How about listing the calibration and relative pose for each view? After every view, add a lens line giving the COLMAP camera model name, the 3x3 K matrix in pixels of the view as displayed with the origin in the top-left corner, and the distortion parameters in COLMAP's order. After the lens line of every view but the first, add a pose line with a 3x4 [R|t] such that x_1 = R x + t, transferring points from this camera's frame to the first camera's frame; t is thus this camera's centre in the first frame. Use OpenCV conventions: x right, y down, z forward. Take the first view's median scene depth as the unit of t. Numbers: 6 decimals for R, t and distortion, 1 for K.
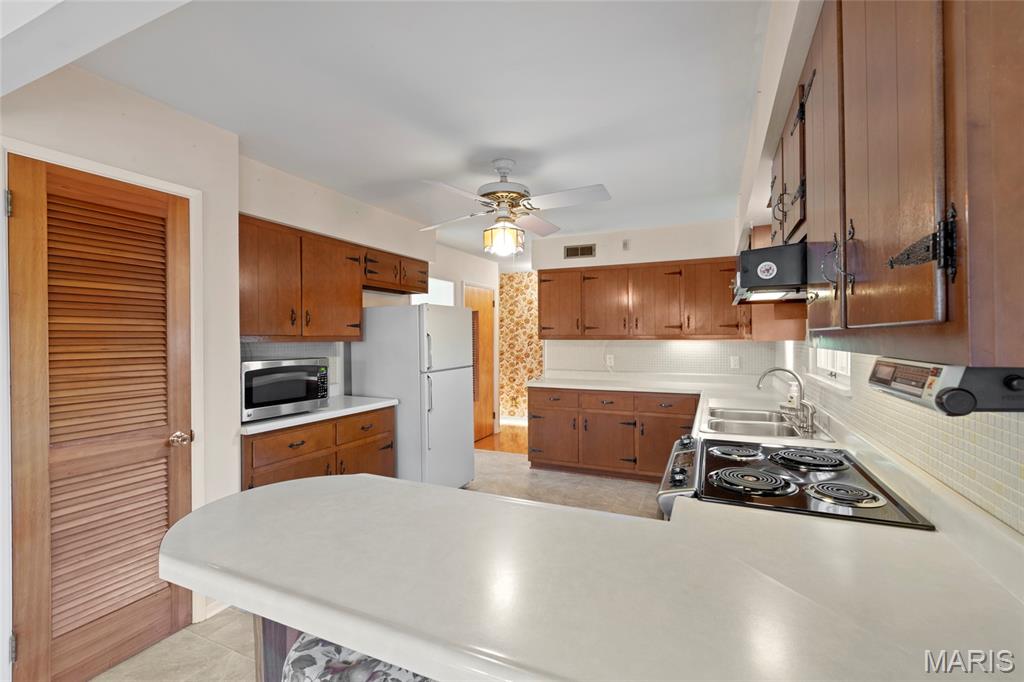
lens RADIAL K [[456.1, 0, 517.2], [0, 456.1, 338.9], [0, 0, 1]] dist [-0.001054, -0.000208]
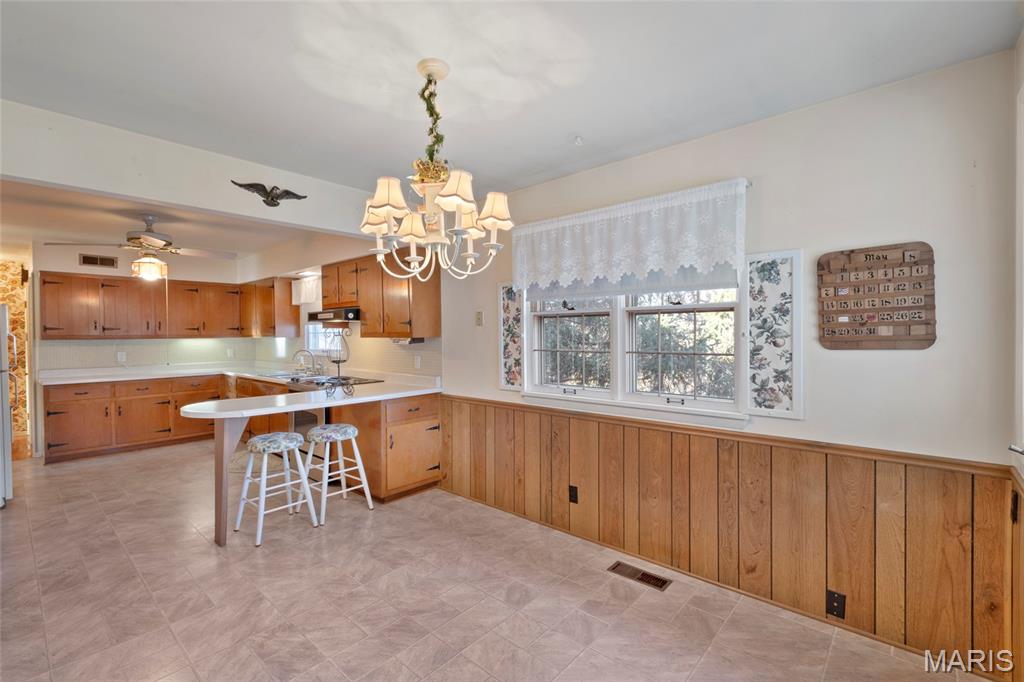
lens RADIAL K [[456.1, 0, 512.3], [0, 456.1, 342.9], [0, 0, 1]] dist [-0.001054, -0.000208]
pose [[0.310661, -0.018912, 0.950333, -0.626627], [0.010619, 0.999809, 0.016425, 0.003267], [-0.950462, 0.004989, 0.310802, -0.326578]]
